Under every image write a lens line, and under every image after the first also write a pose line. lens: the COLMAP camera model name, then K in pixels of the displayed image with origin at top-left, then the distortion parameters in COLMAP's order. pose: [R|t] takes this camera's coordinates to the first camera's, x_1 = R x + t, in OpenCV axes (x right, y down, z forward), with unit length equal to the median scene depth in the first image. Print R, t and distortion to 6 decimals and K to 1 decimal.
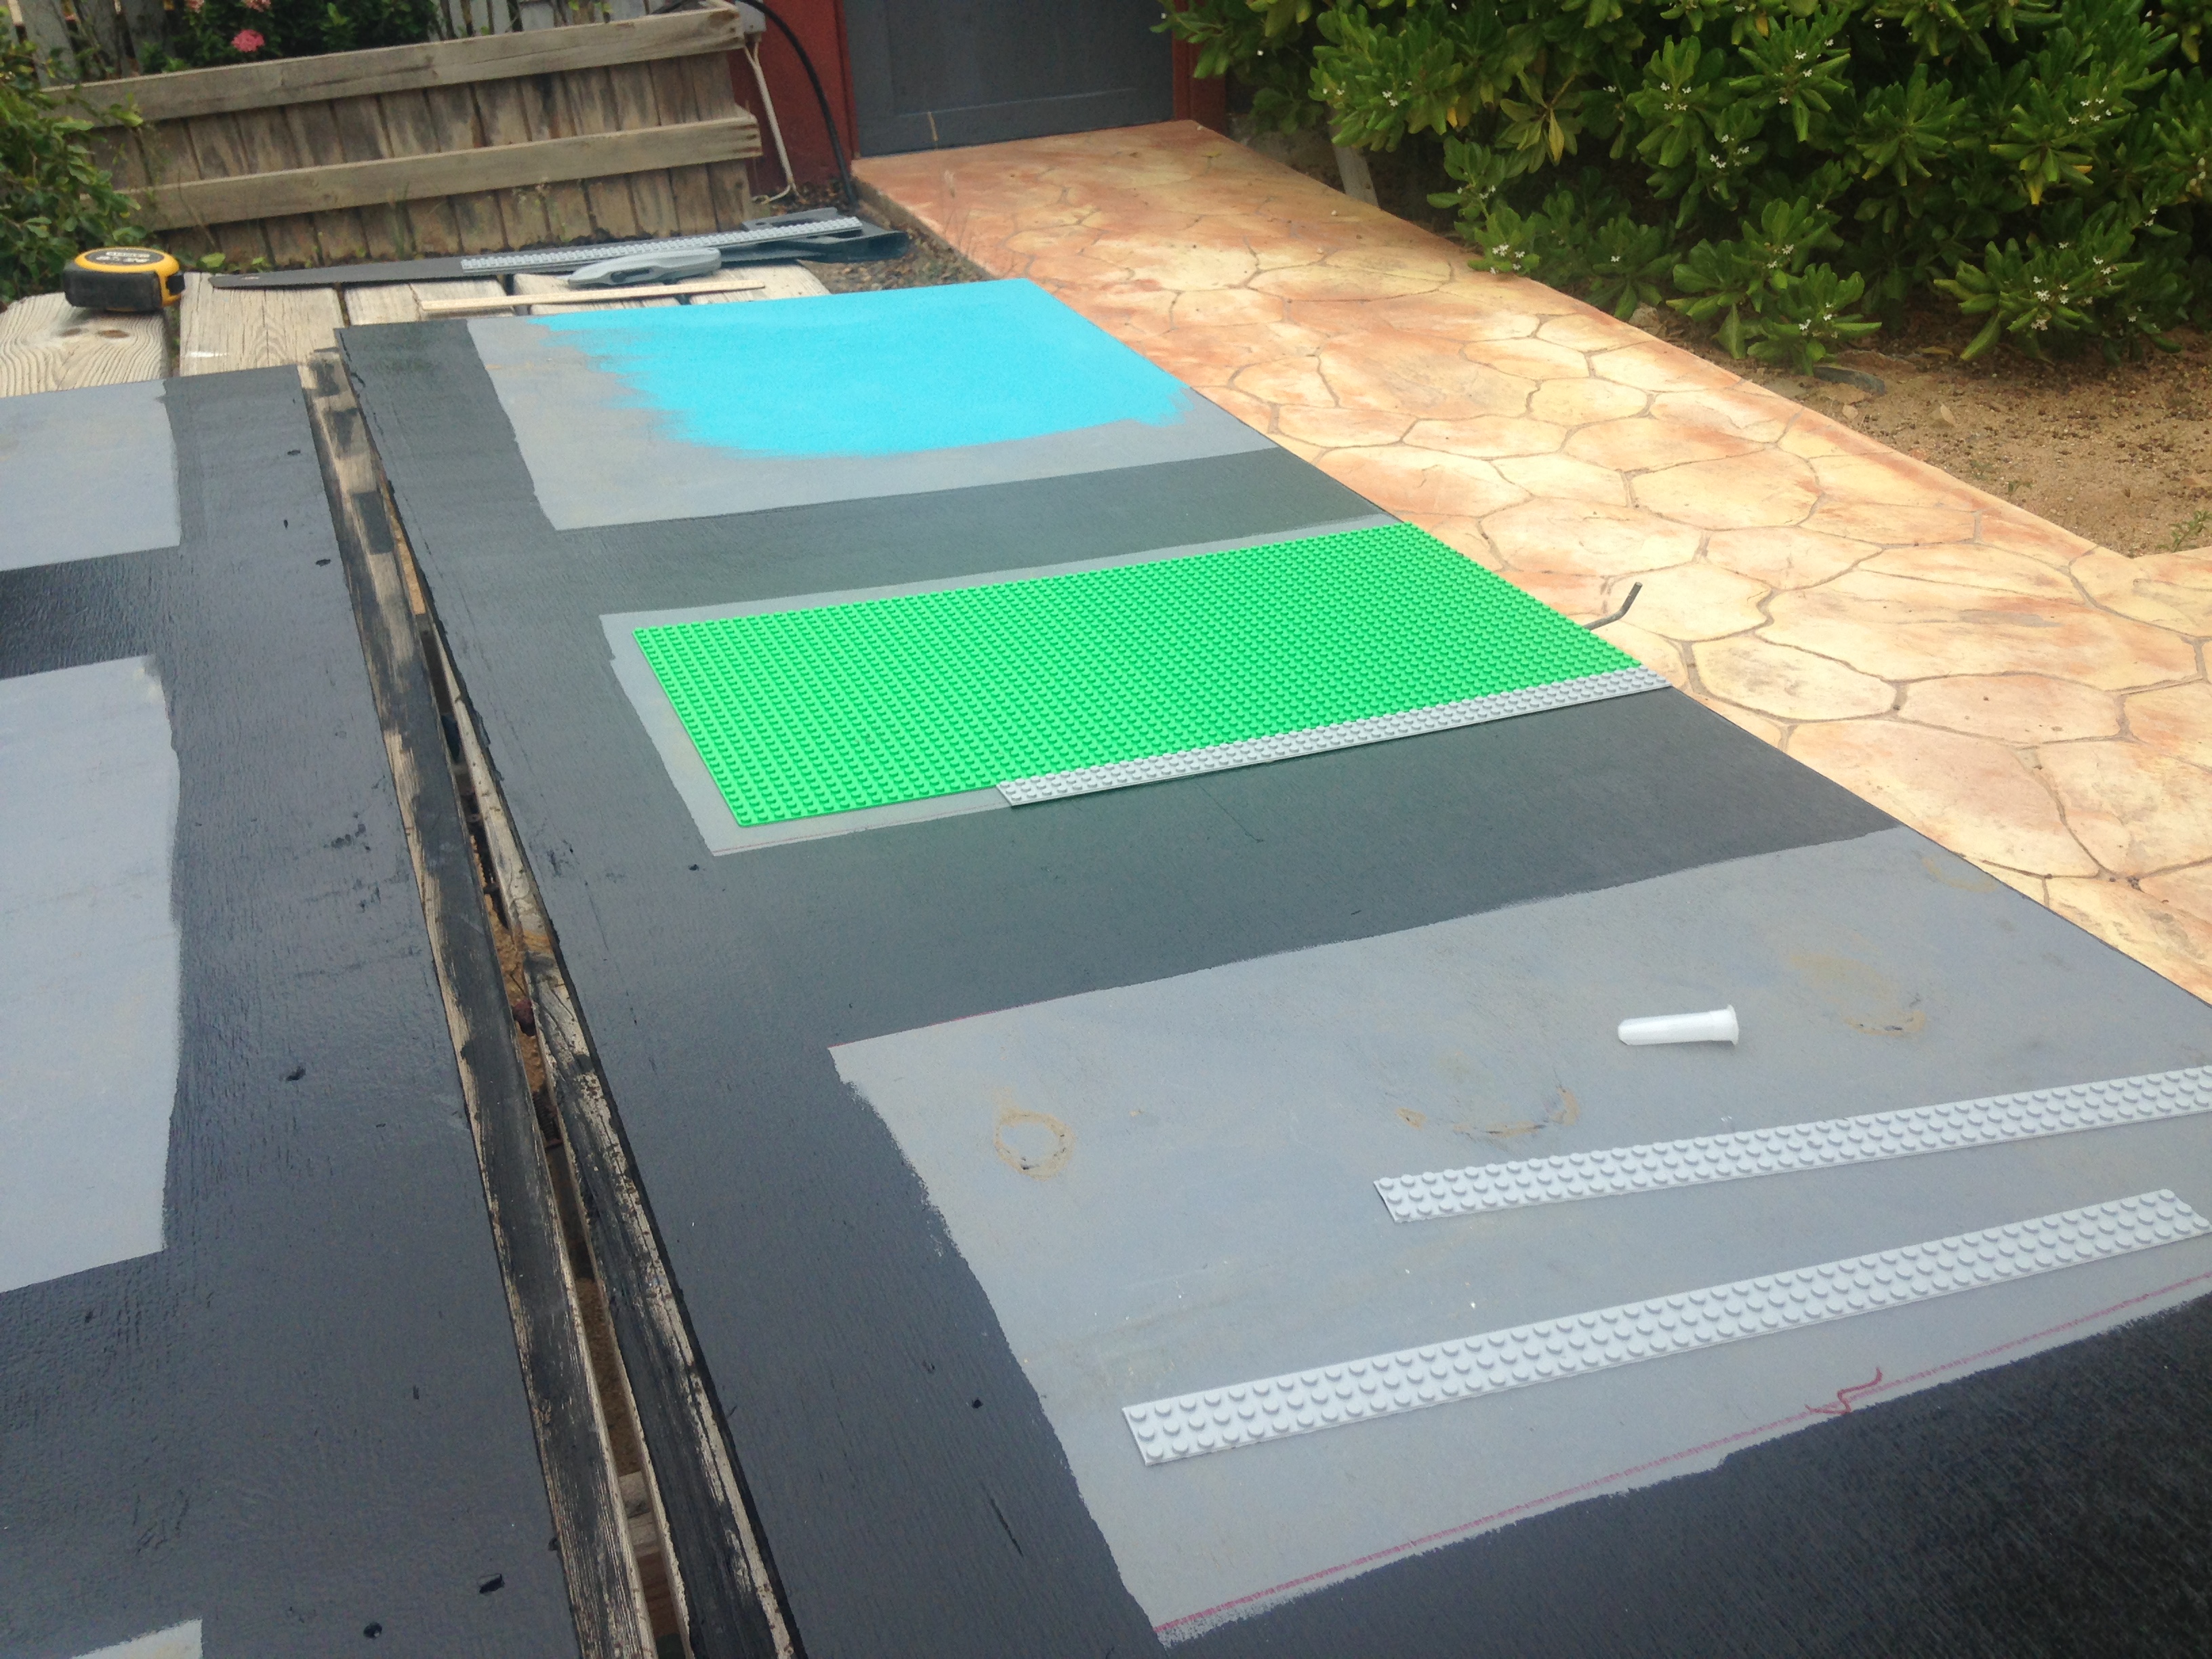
lens RADIAL K [[1993.3, 0, 1098.5], [0, 1993.3, 827.3], [0, 0, 1]] dist [0.192060, -0.314618]
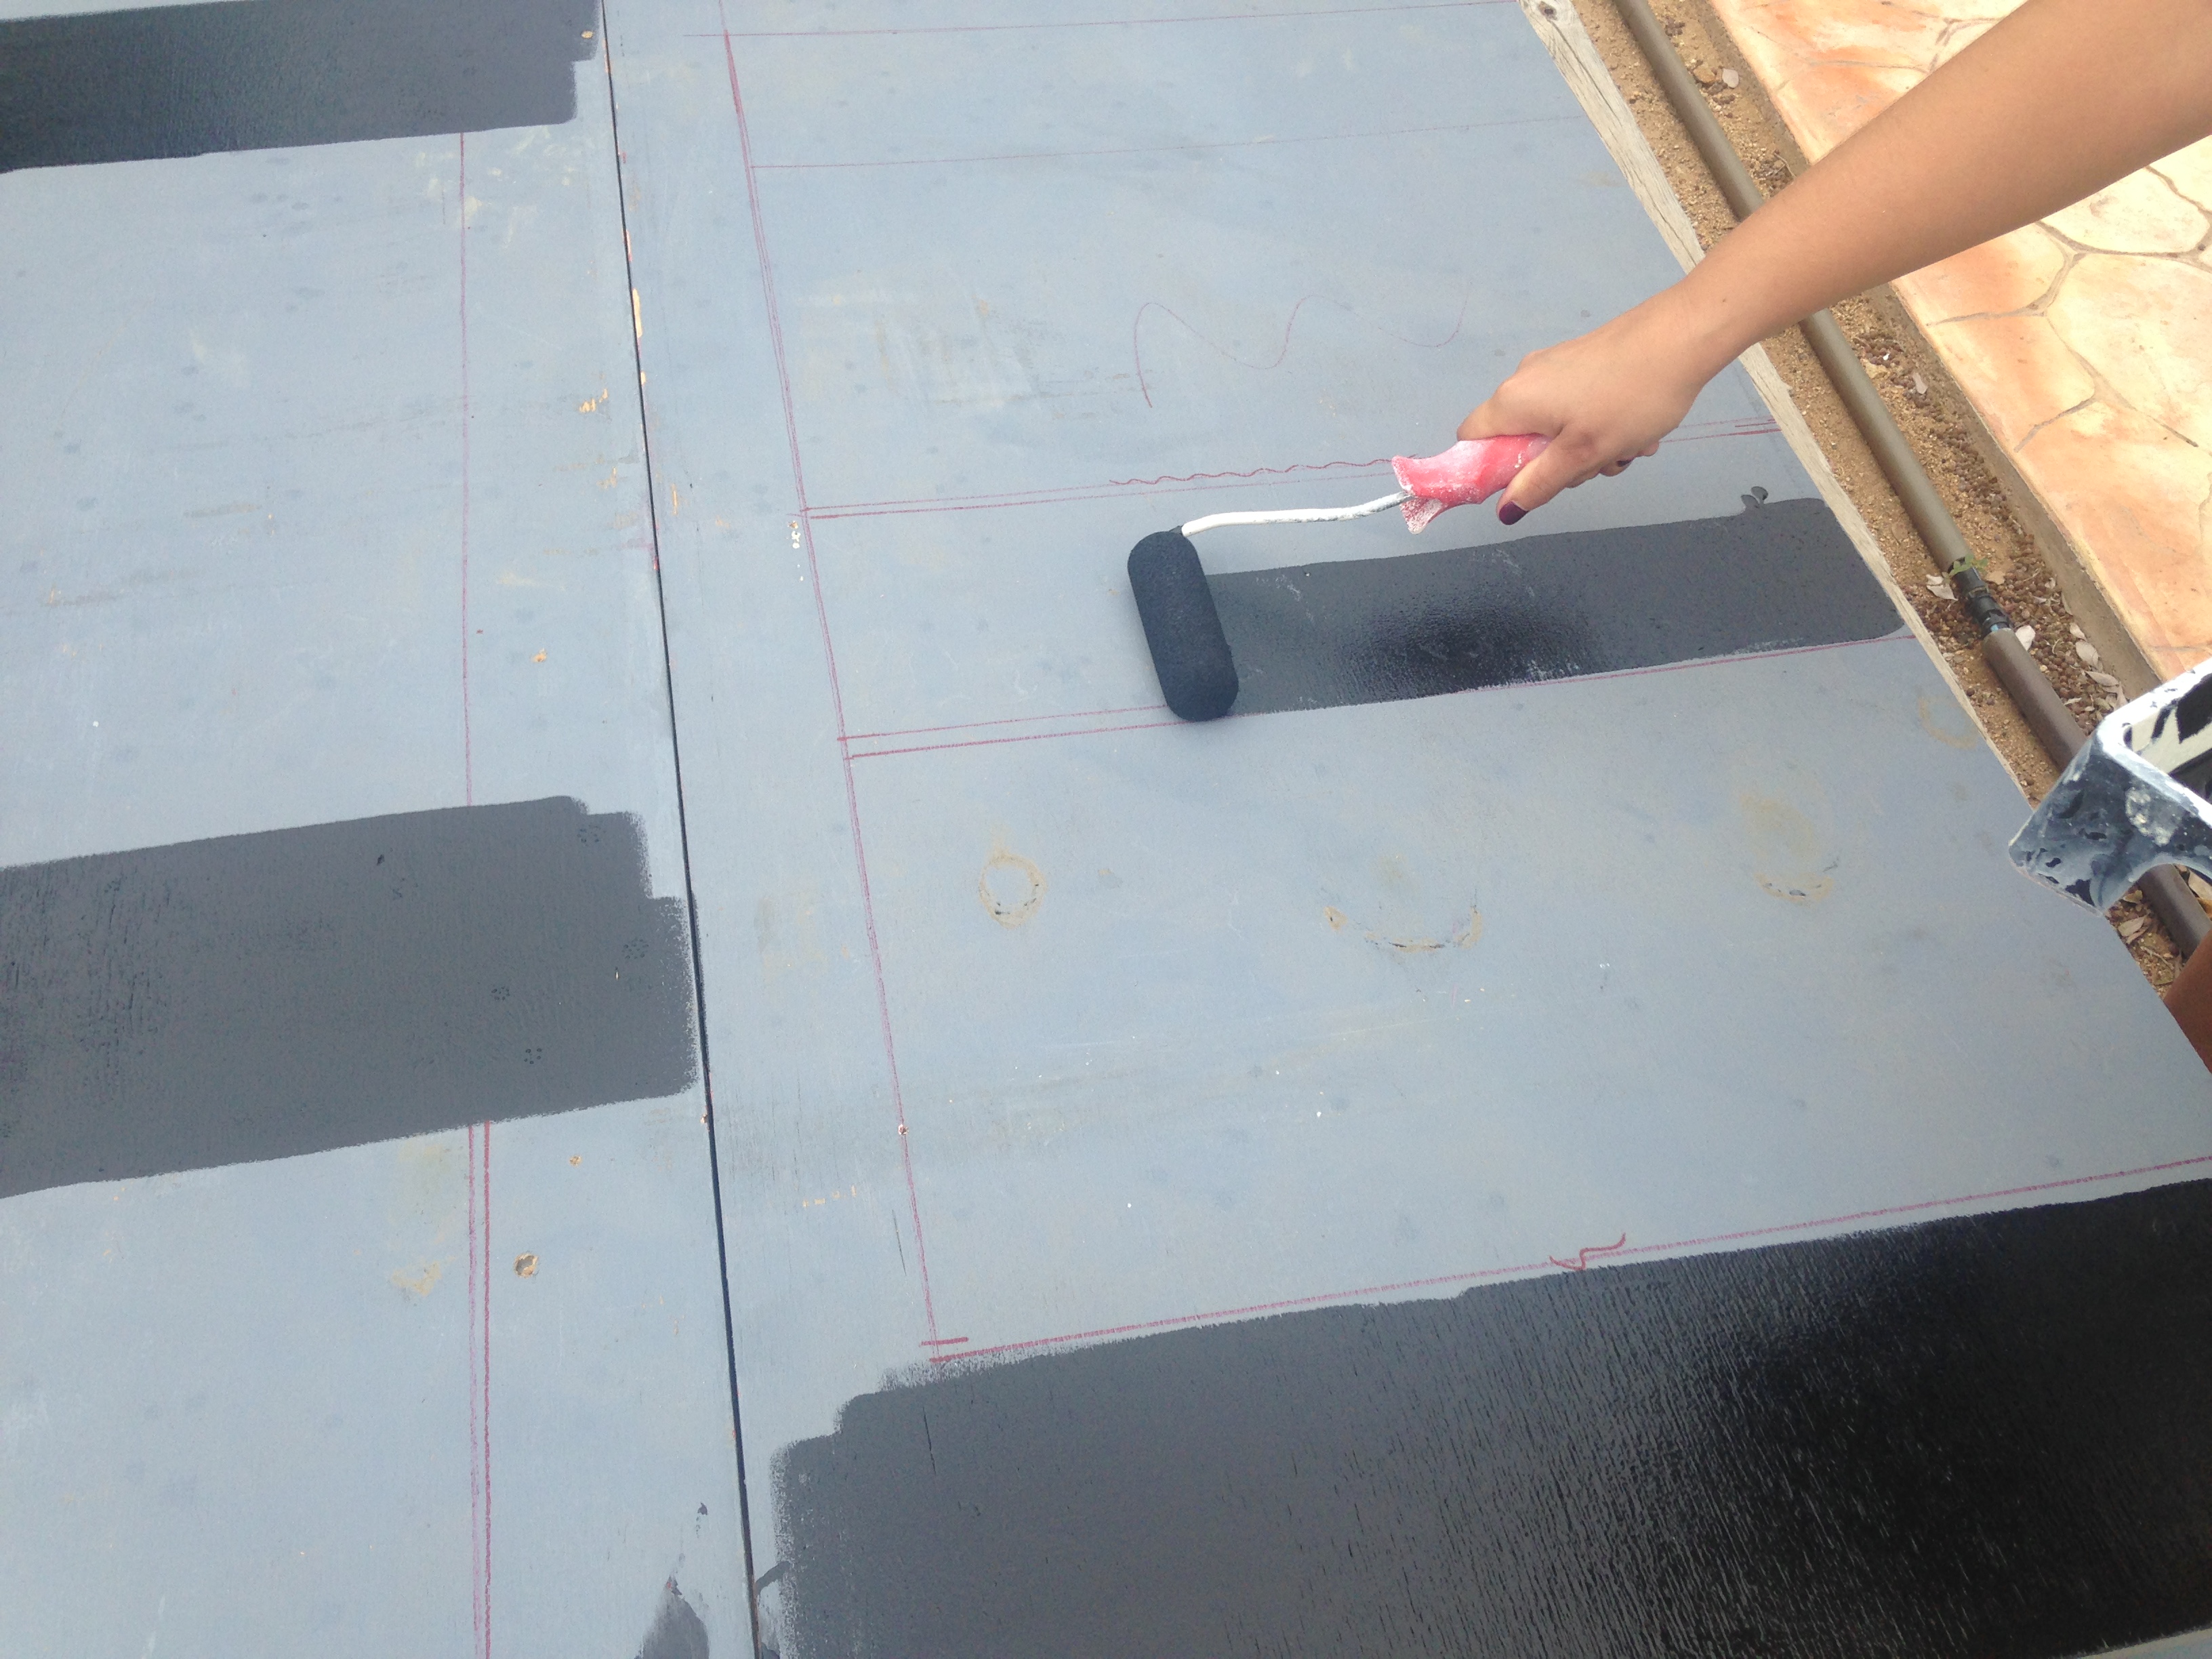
lens RADIAL K [[1964.0, 0, 1111.3], [0, 1964.0, 840.1], [0, 0, 1]] dist [0.202372, -0.300365]
pose [[0.979483, 0.182603, -0.085258, 0.021117], [-0.137769, 0.915490, 0.378019, -0.056118], [0.147080, -0.358517, 0.921864, -0.010829]]
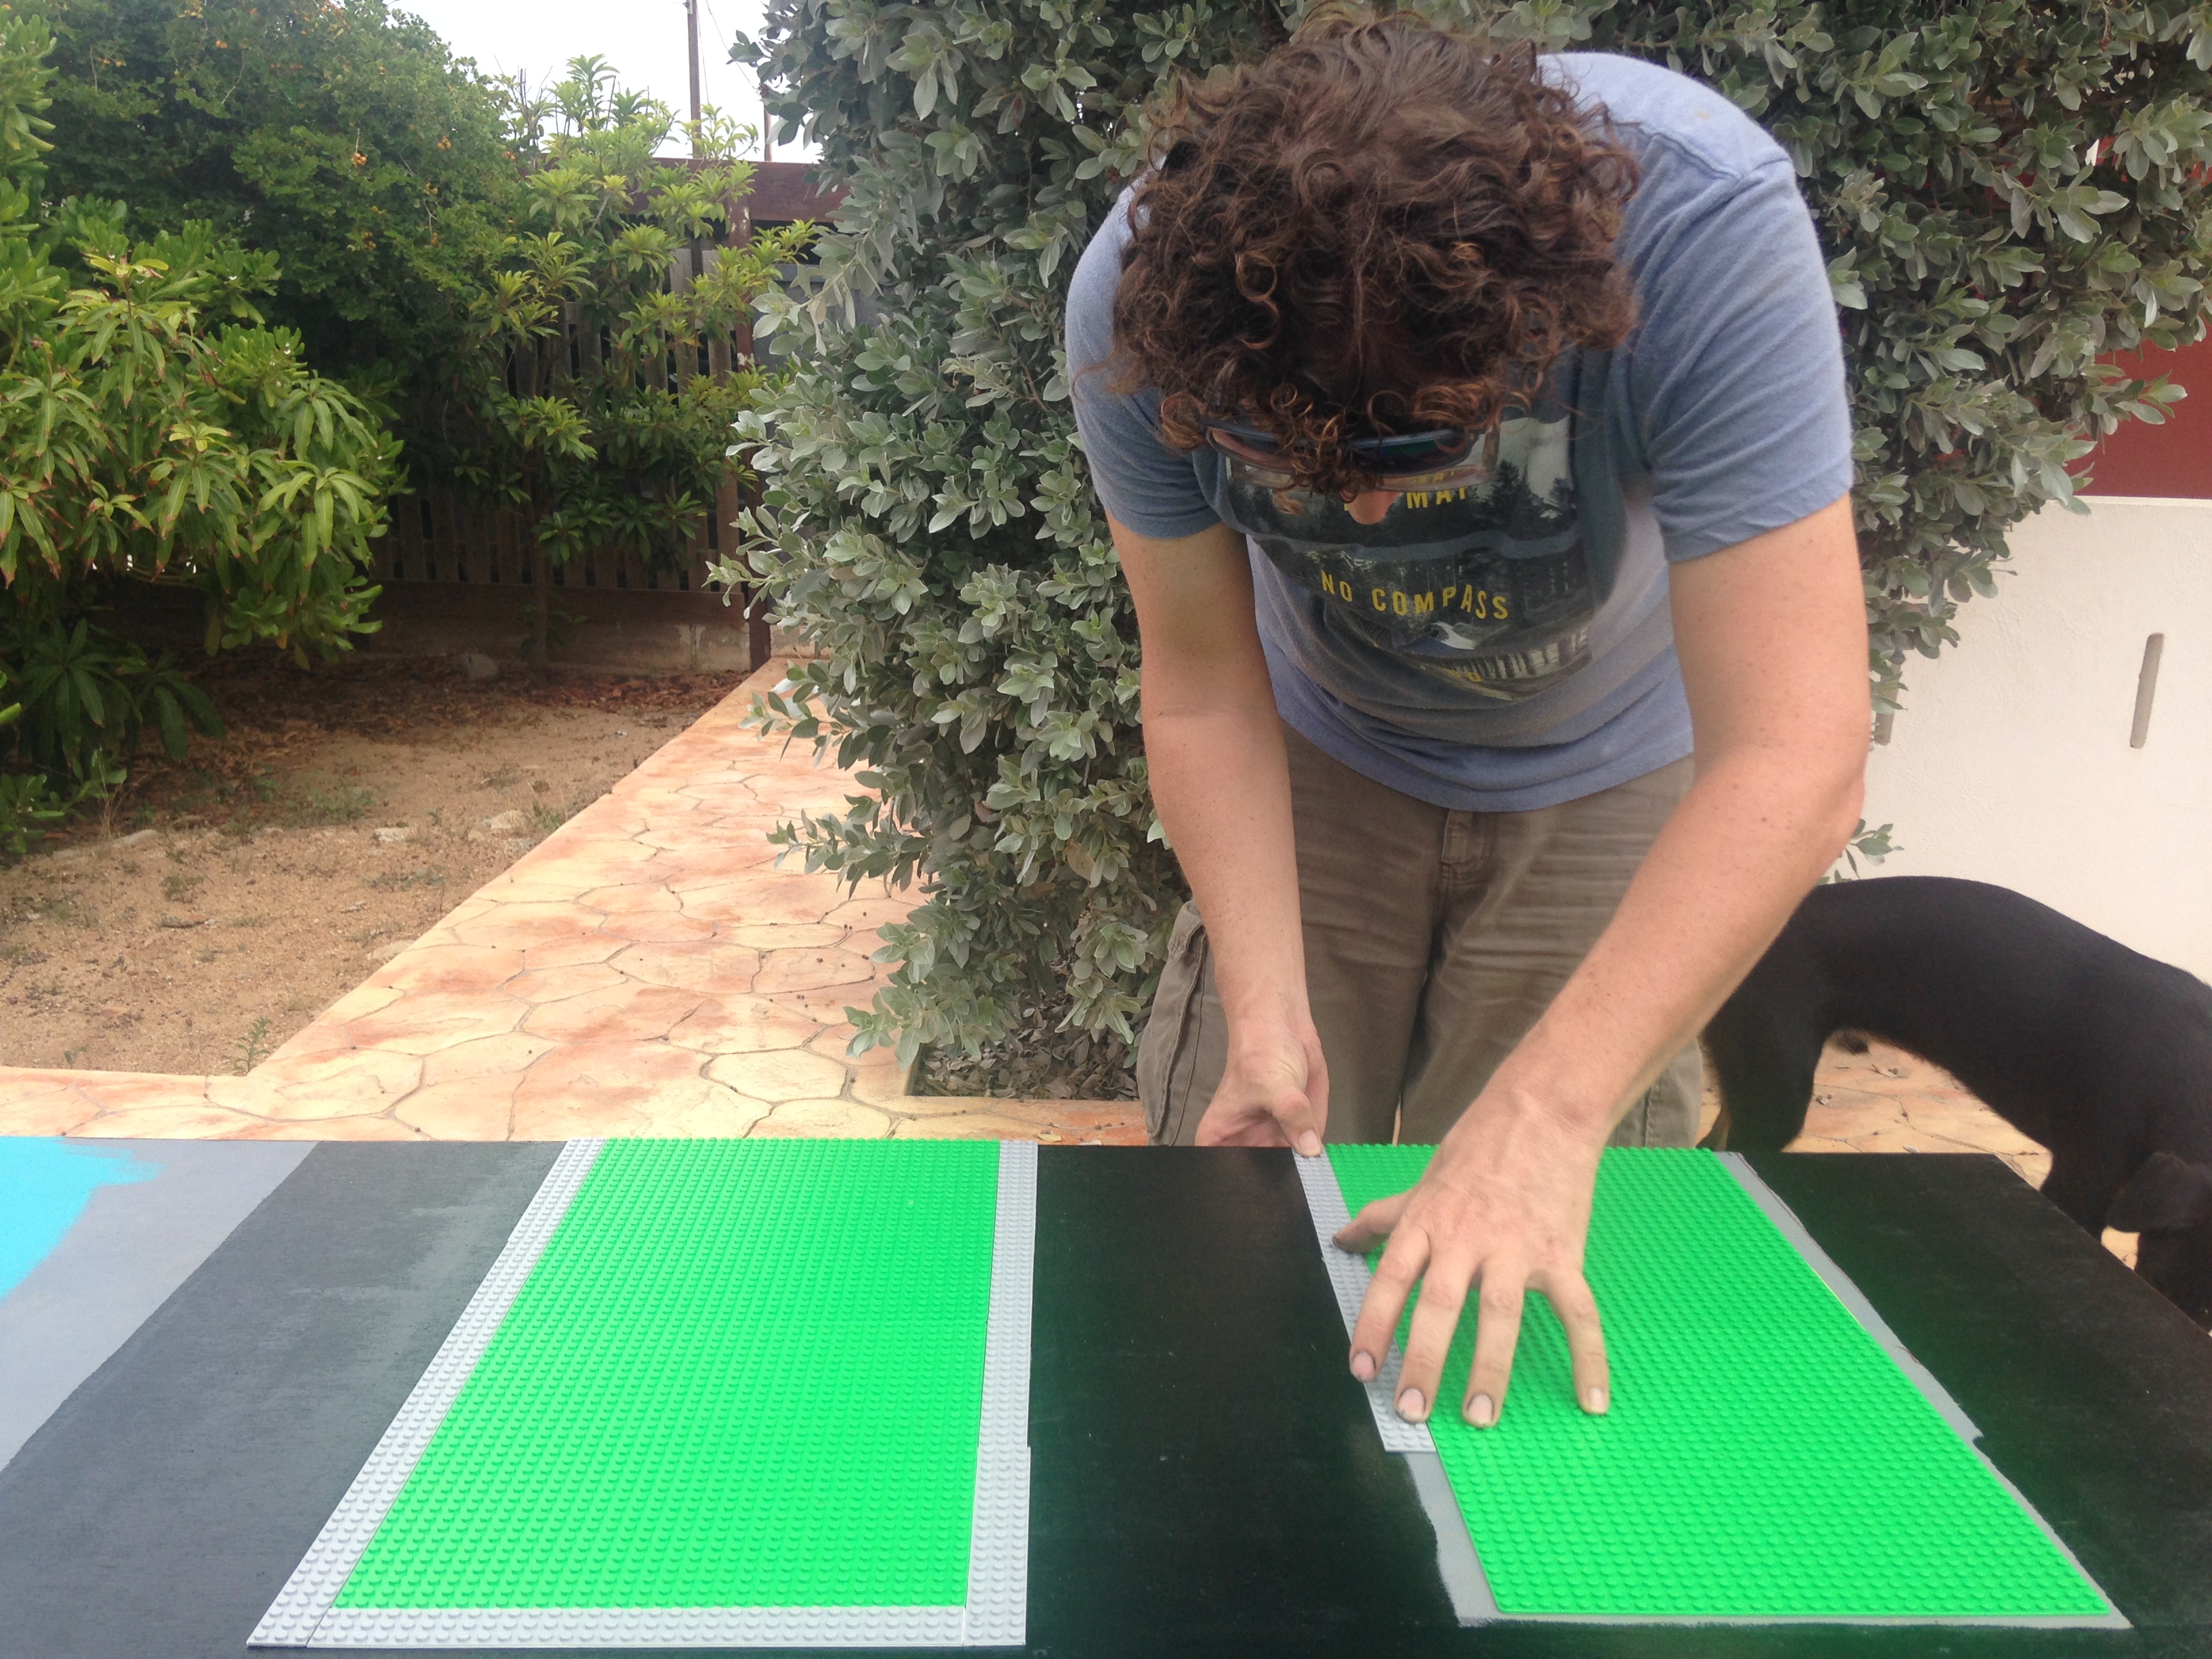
lens RADIAL K [[1984.5, 0, 1106.0], [0, 1984.5, 829.5], [0, 0, 1]] dist [0.181842, -0.301299]
pose [[0.359681, -0.207252, 0.909767, -0.192283], [0.425249, 0.904283, 0.037878, -0.069276], [-0.830537, 0.373254, 0.413388, 0.103693]]
